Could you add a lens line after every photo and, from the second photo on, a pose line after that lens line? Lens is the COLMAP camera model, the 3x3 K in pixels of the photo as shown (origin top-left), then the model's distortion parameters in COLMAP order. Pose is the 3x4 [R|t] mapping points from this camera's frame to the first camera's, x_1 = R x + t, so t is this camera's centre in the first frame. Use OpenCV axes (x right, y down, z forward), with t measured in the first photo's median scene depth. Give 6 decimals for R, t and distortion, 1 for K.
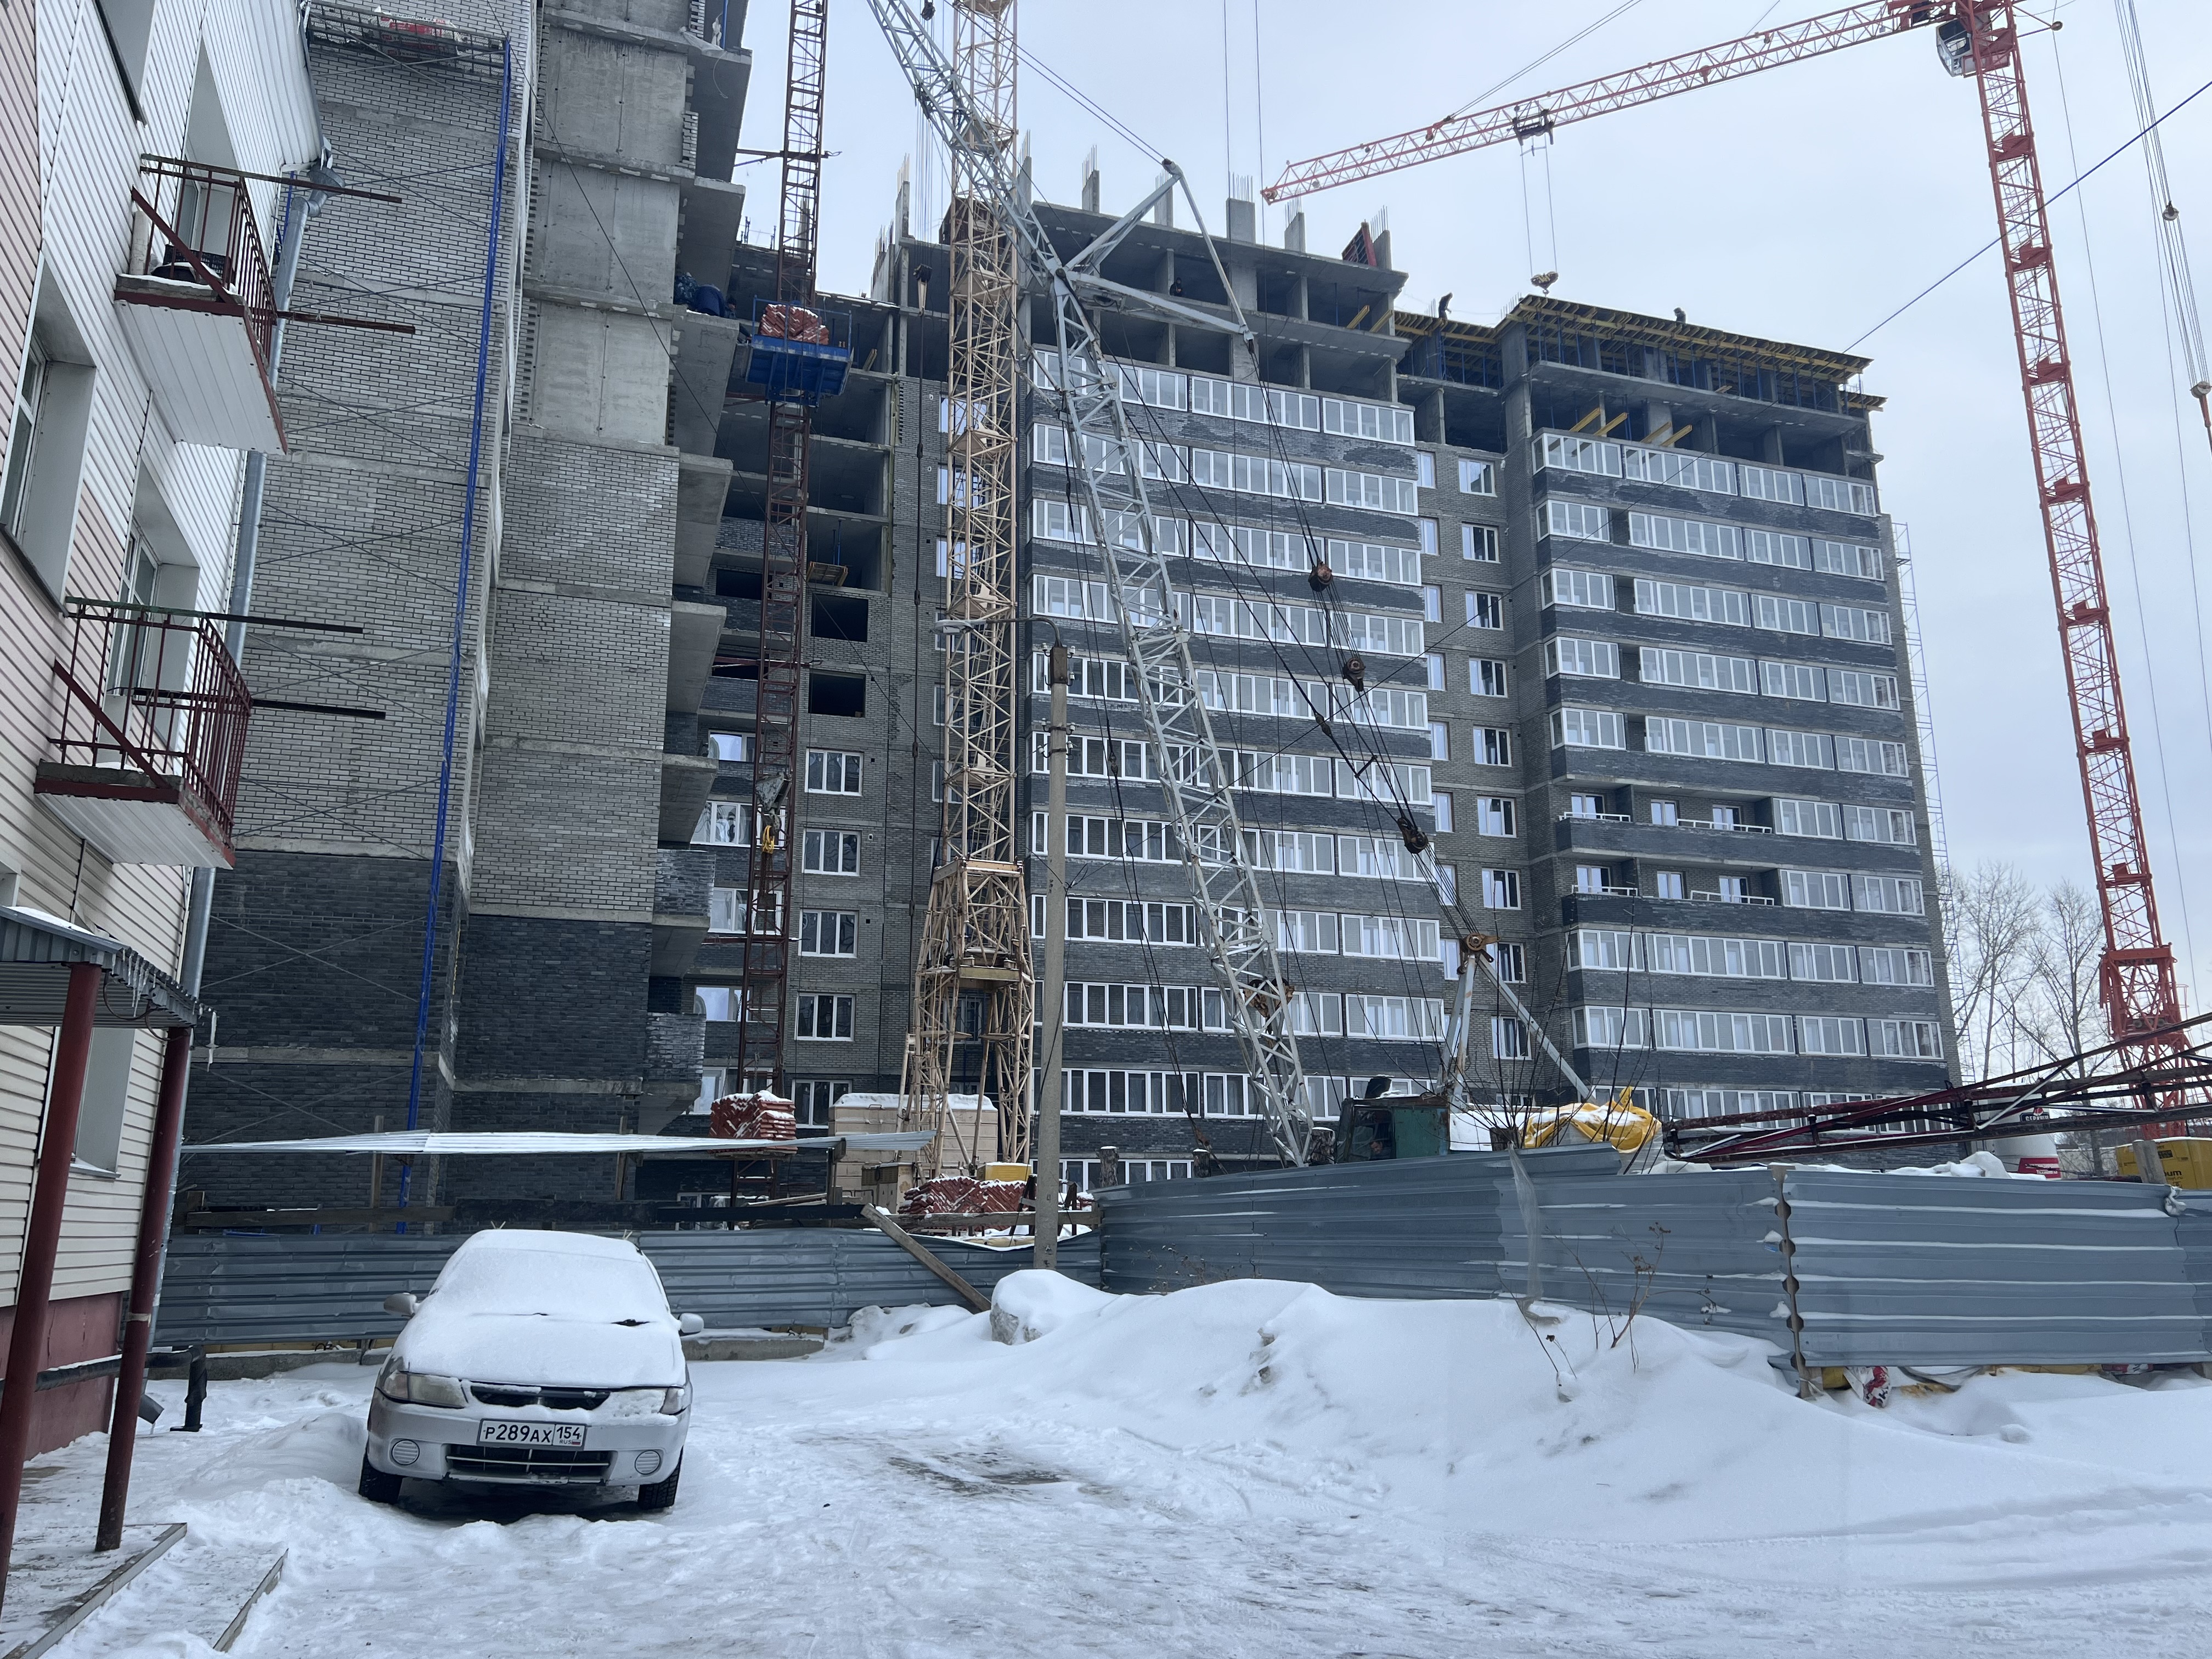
lens RADIAL K [[1659.4, 0, 1113.2], [0, 1659.4, 833.4], [0, 0, 1]] dist [0.086137, -0.104681]
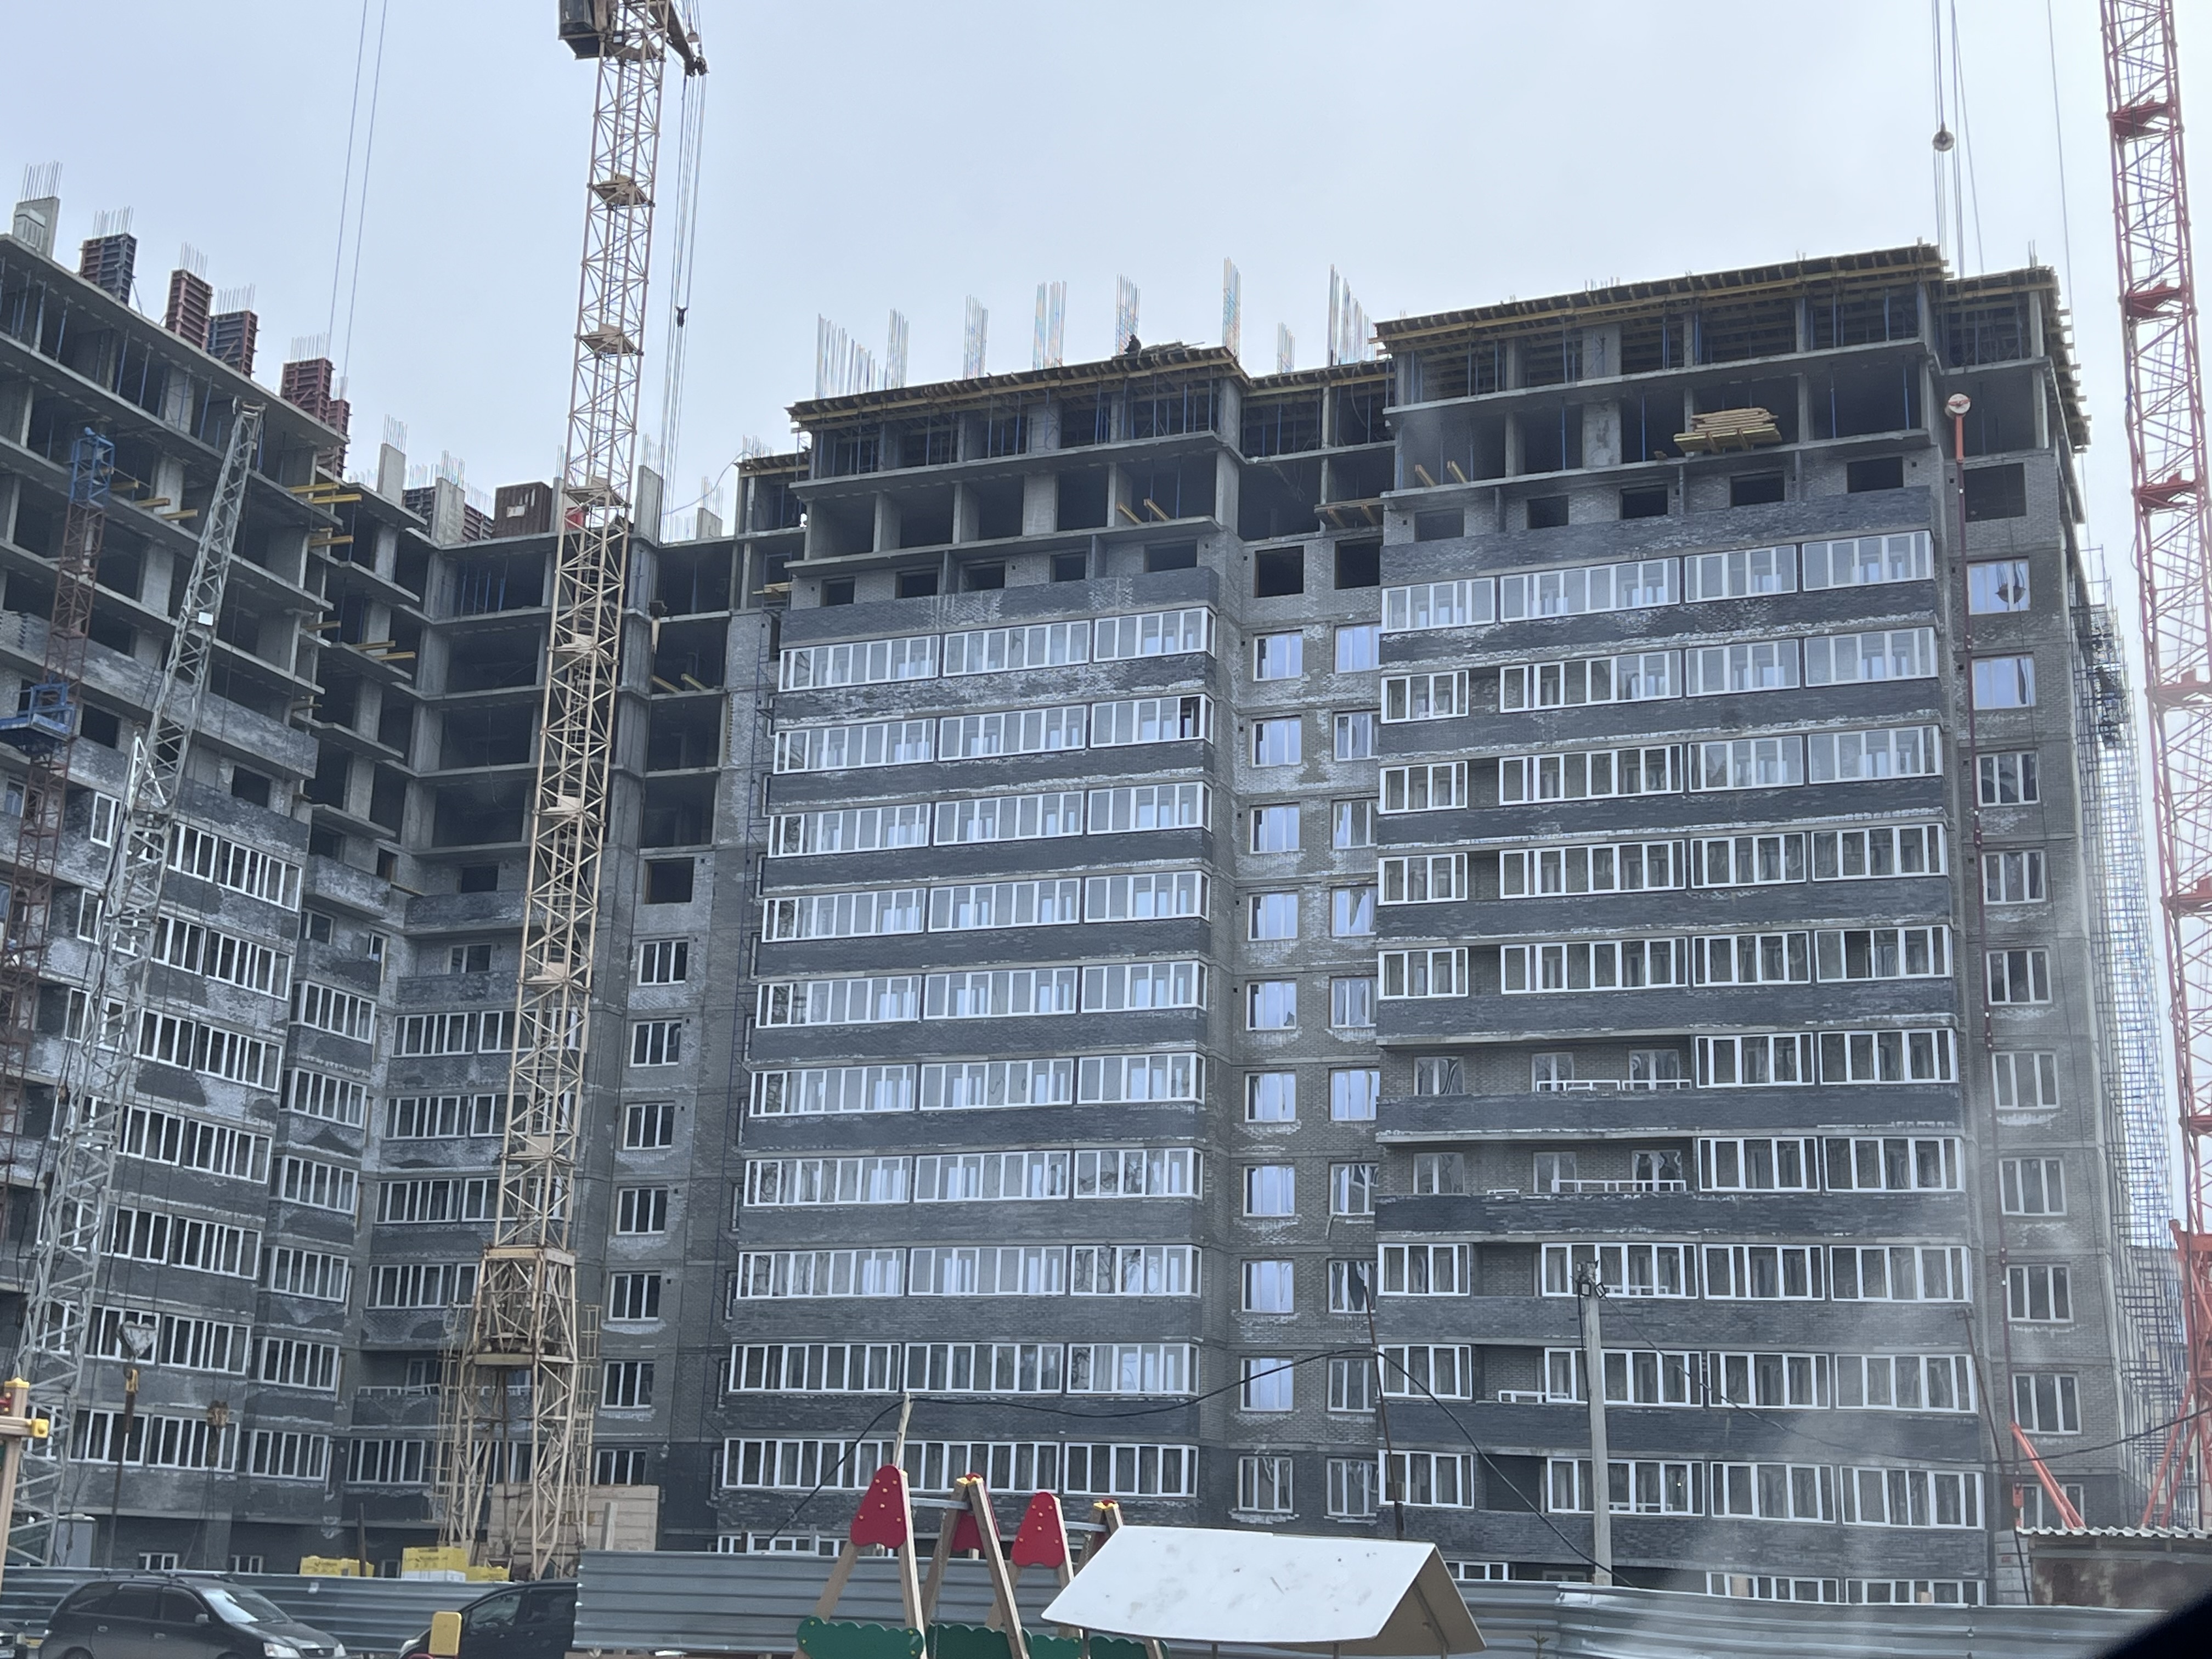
lens RADIAL K [[2857.7, 0, 1154.6], [0, 2857.7, 832.9], [0, 0, 1]] dist [0.088581, 0.000000]
pose [[0.761717, -0.136395, -0.633391, 1.046420], [0.117564, 0.990459, -0.071904, -0.047138], [0.637155, -0.019694, 0.770484, -0.089937]]
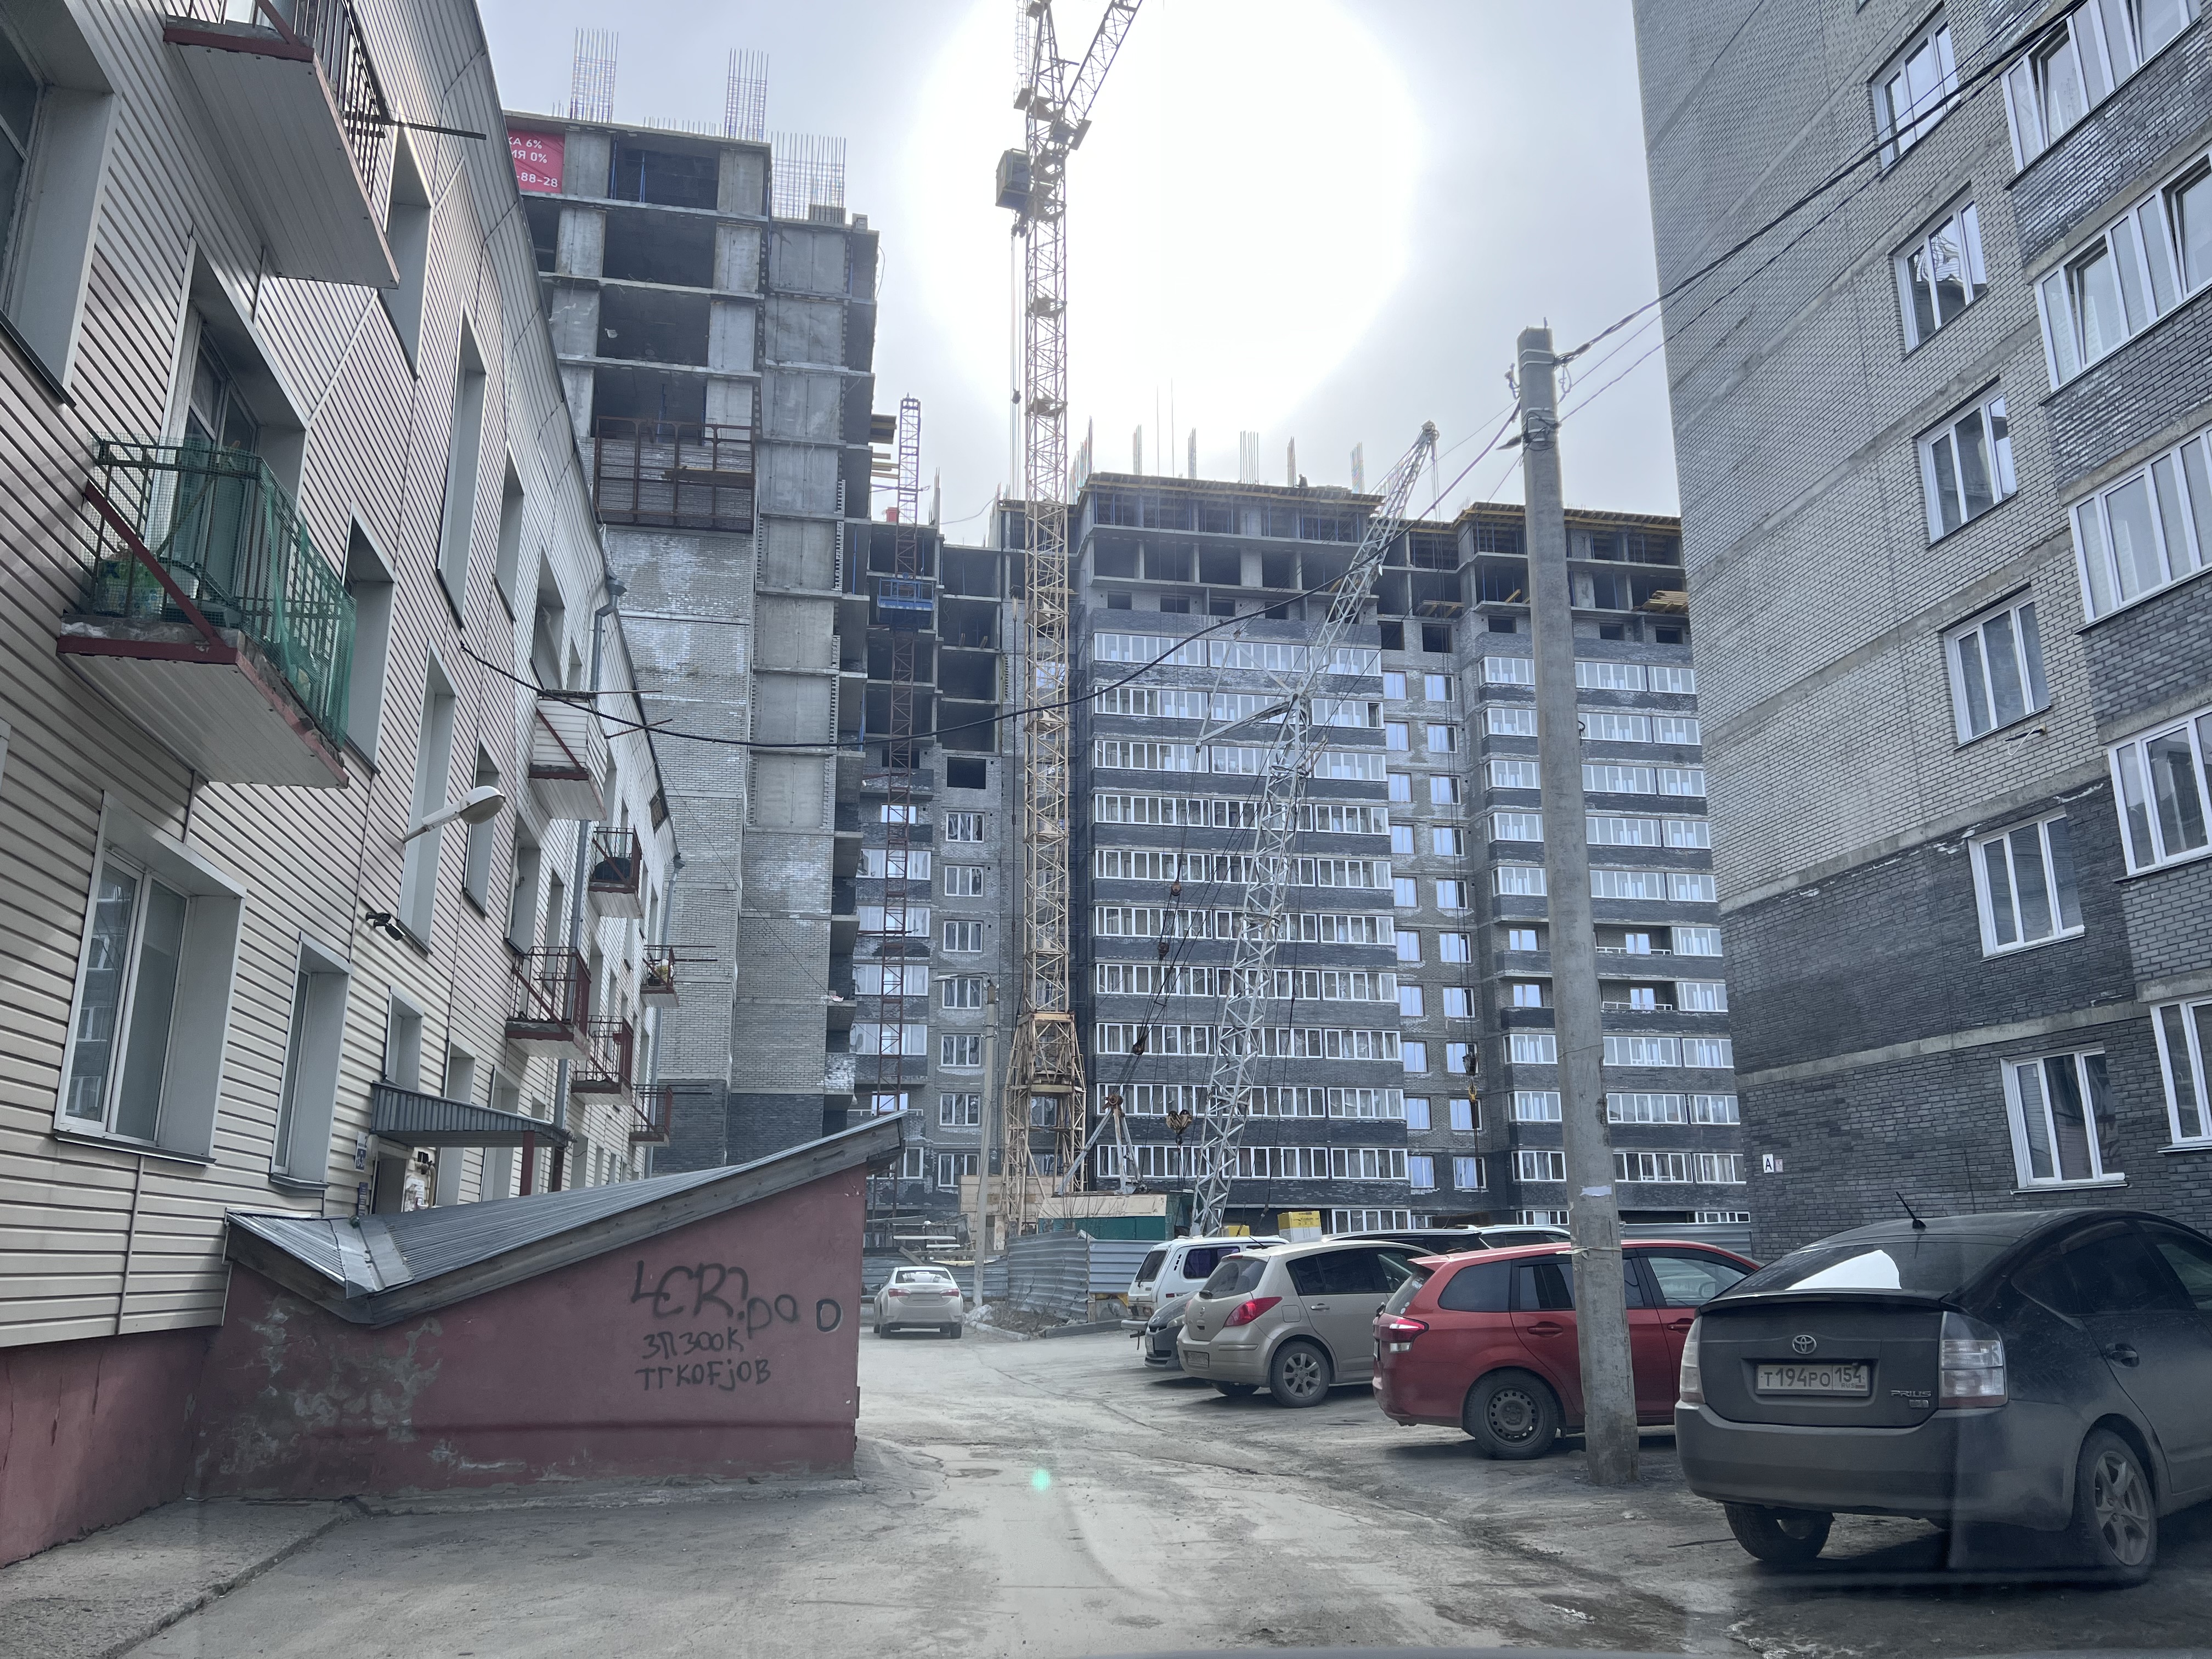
lens RADIAL K [[1659.4, 0, 1099.2], [0, 1659.4, 845.6], [0, 0, 1]] dist [0.086137, -0.104681]
pose [[0.990232, -0.033488, -0.135348, 0.134158], [0.032374, 0.999422, -0.010419, -0.089067], [0.135619, 0.005935, 0.990743, -0.372793]]
